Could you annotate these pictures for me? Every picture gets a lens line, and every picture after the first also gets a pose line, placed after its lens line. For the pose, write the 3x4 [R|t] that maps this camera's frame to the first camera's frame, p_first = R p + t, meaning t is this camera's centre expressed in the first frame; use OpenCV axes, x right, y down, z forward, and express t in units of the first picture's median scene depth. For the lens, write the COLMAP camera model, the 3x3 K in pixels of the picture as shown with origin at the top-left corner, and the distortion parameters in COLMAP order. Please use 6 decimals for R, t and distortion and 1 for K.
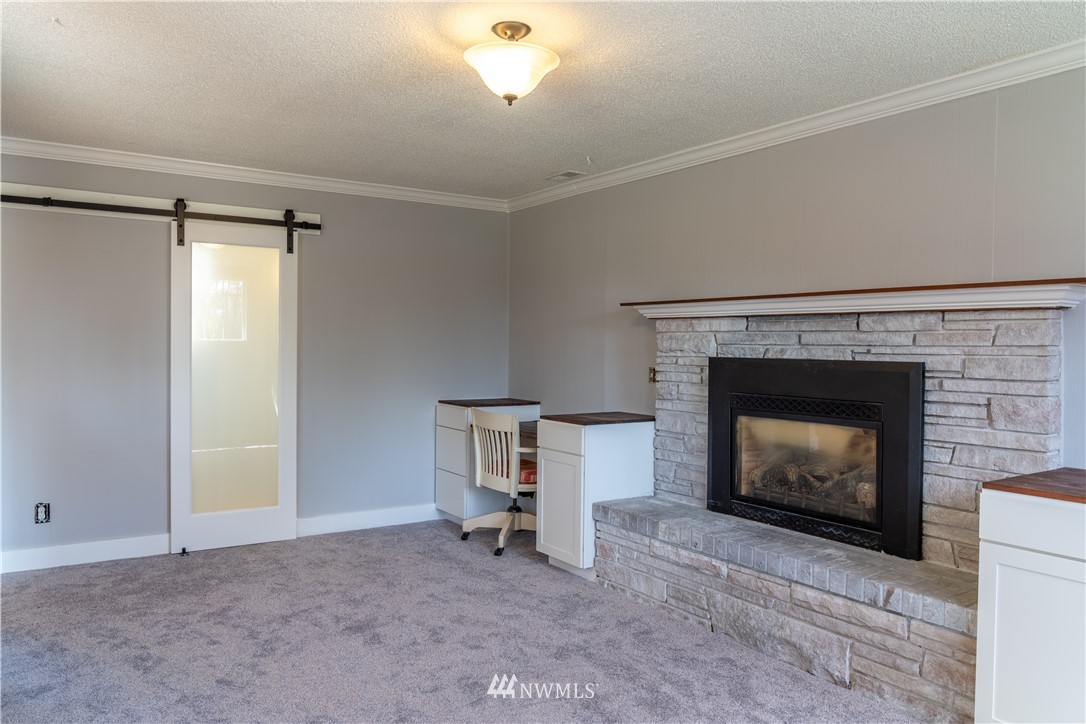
lens RADIAL K [[762.4, 0, 543.0], [0, 762.4, 362.0], [0, 0, 1]] dist [-0.043380, 0.004053]
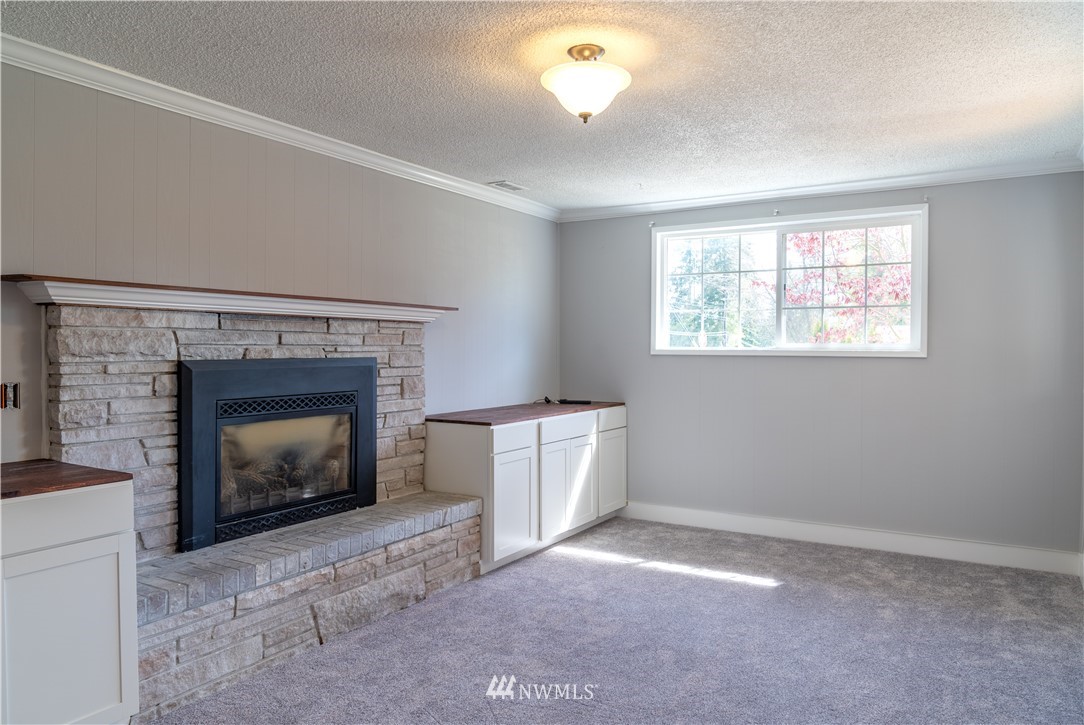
lens RADIAL K [[761.0, 0, 542.0], [0, 761.0, 362.5], [0, 0, 1]] dist [-0.043380, 0.004053]
pose [[-0.434466, -0.028511, 0.900237, -0.758554], [0.013939, 0.999166, 0.038371, -0.034224], [-0.900580, 0.029219, -0.433707, 1.168351]]
